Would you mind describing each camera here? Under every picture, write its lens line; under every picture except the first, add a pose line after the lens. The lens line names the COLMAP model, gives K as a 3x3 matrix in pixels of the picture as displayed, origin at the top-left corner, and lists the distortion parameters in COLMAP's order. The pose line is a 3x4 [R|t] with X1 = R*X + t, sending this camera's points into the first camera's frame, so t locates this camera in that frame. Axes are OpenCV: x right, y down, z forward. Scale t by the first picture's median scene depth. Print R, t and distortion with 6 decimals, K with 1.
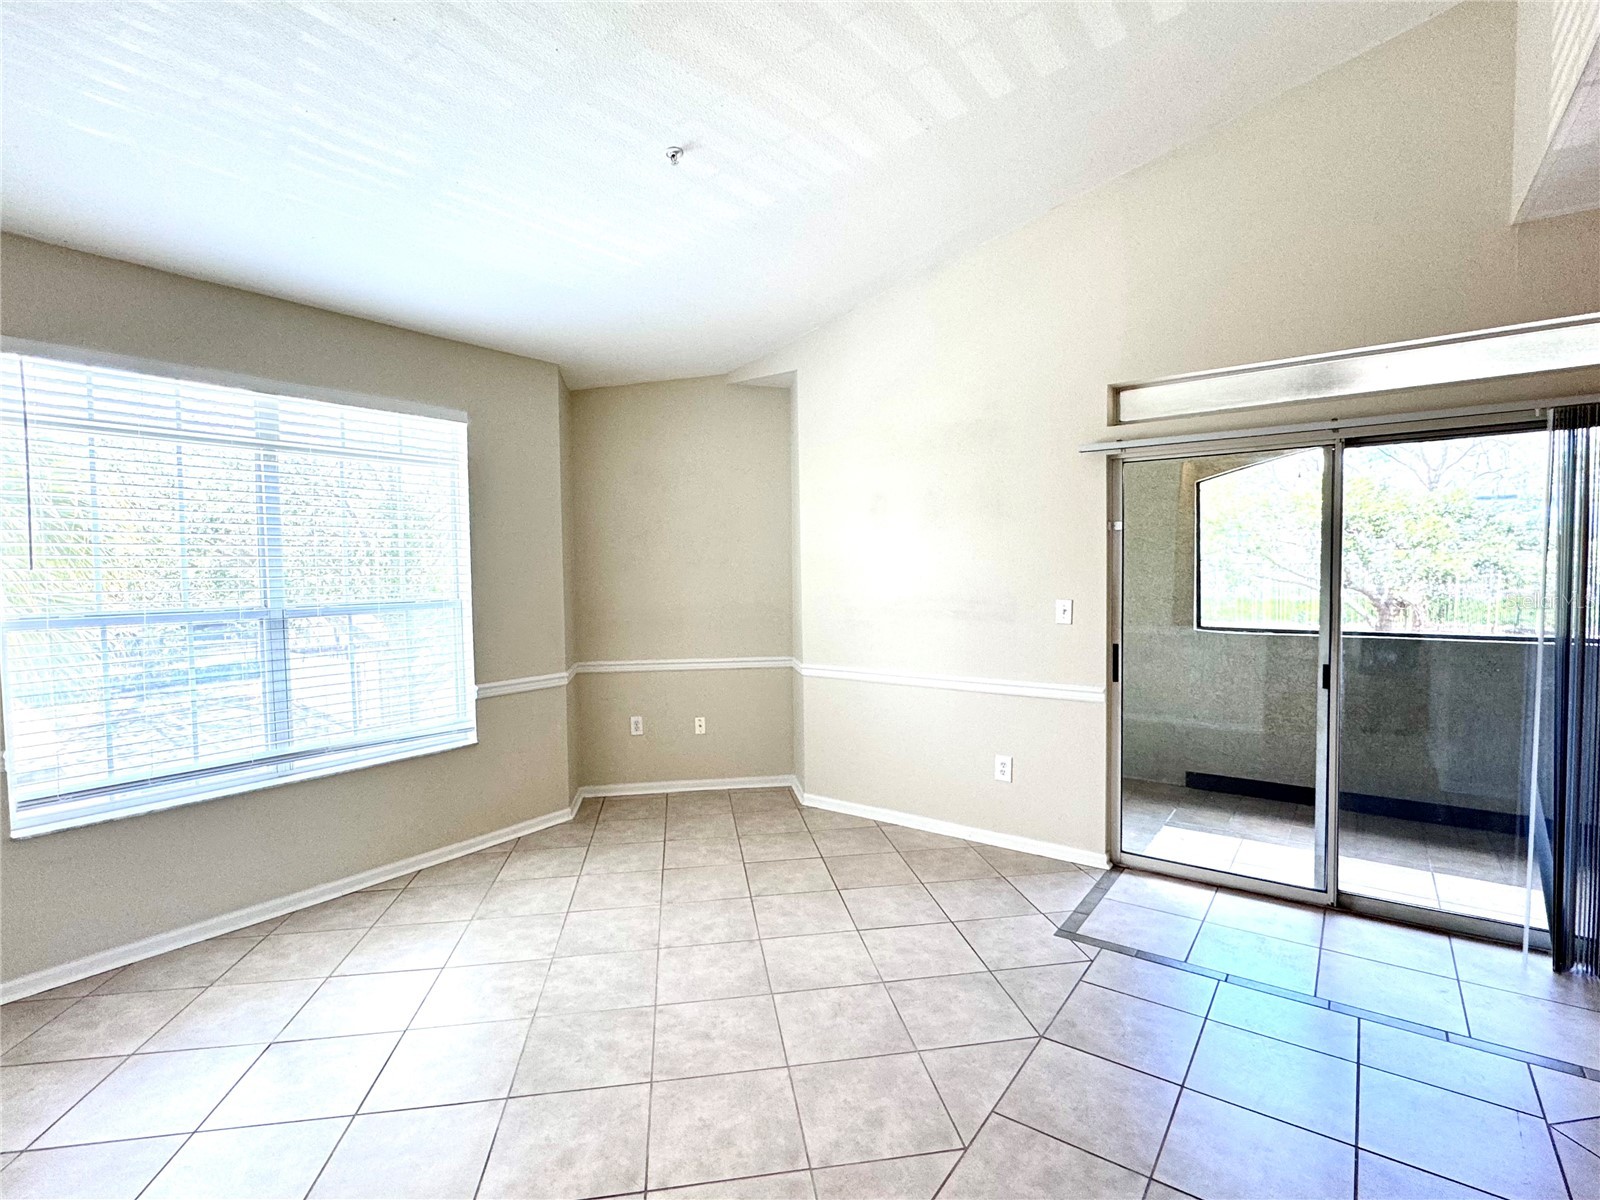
lens RADIAL K [[771.6, 0, 800.0], [0, 771.6, 600.0], [0, 0, 1]] dist [-0.001643, 0.000196]
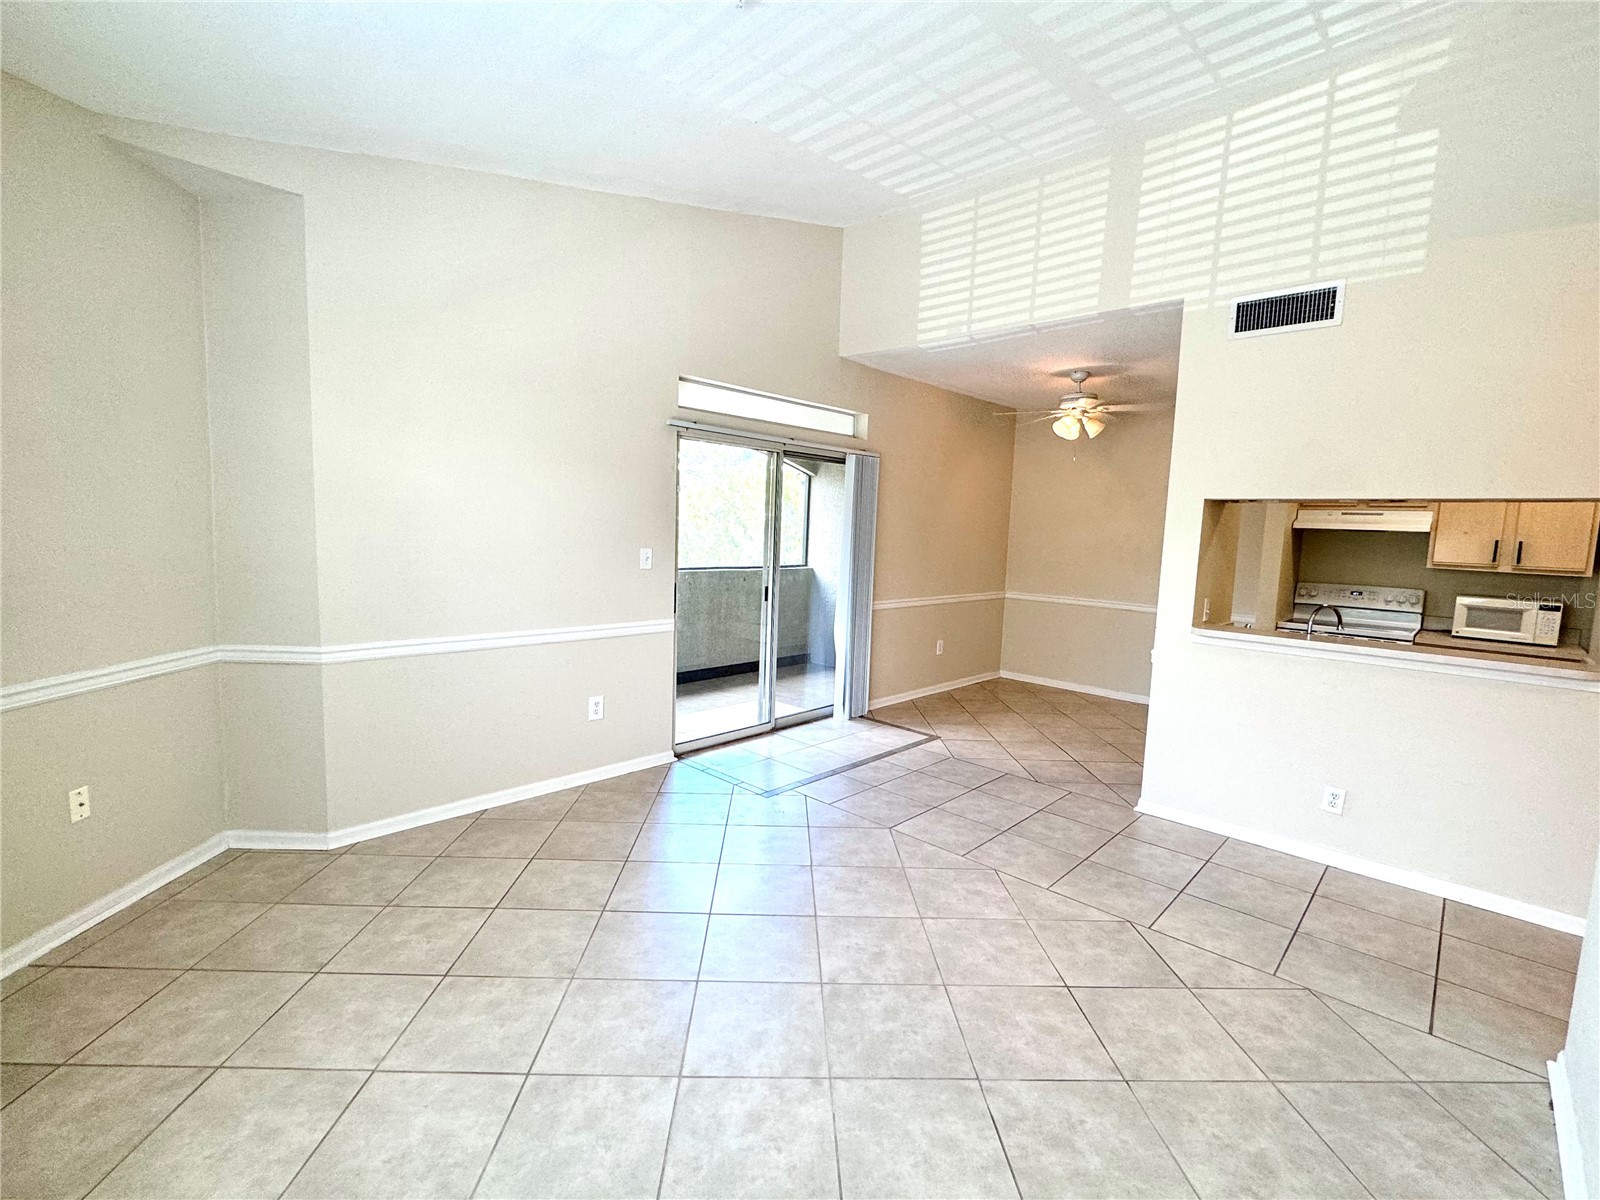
lens RADIAL K [[713.7, 0, 800.0], [0, 713.7, 600.0], [0, 0, 1]] dist [-0.001144, 0.000569]
pose [[0.130384, -0.079939, 0.988236, -0.708501], [0.006416, 0.996791, 0.079785, -0.007172], [-0.991443, -0.004062, 0.130478, 0.638785]]
